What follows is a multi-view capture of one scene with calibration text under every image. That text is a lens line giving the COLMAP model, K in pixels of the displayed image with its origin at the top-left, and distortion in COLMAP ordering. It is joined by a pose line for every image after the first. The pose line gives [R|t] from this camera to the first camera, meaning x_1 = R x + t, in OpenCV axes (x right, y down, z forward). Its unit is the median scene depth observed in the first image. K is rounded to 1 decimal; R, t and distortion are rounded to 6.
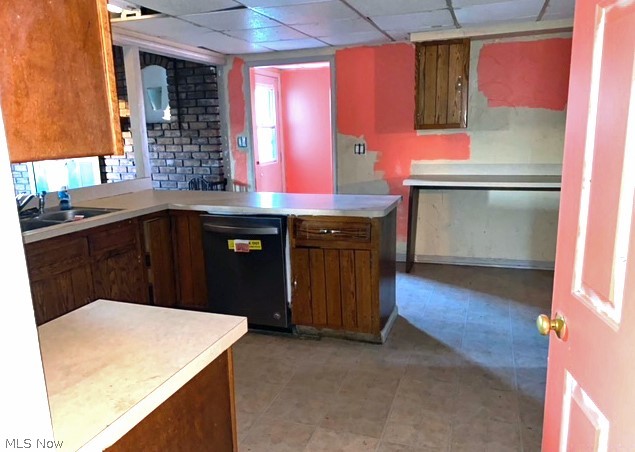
lens RADIAL K [[480.1, 0, 321.6], [0, 480.1, 235.9], [0, 0, 1]] dist [0.106814, -0.114410]
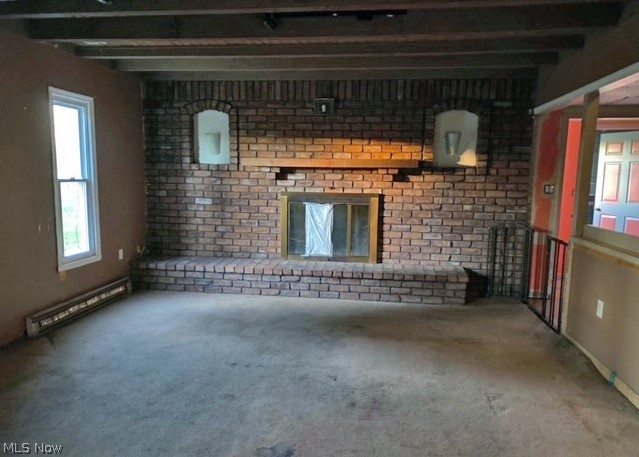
lens RADIAL K [[483.1, 0, 323.6], [0, 483.1, 238.5], [0, 0, 1]] dist [0.106814, -0.114410]
pose [[0.976421, 0.010074, 0.215638, -0.823223], [0.005707, 0.997357, -0.072437, -0.020793], [-0.215798, 0.071959, 0.973783, 0.114101]]
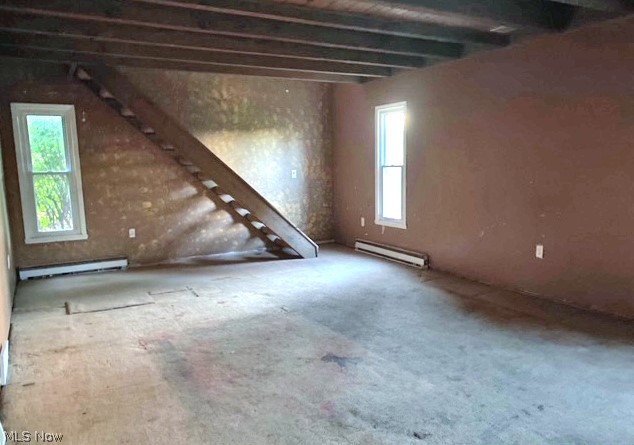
lens RADIAL K [[480.4, 0, 317.0], [0, 480.4, 222.5], [0, 0, 1]] dist [0.000751, 0.000249]
pose [[-0.661087, 0.119133, -0.740791, -0.330379], [-0.110737, 0.961010, 0.253371, -0.171377], [0.742092, 0.249534, -0.622119, 0.849395]]
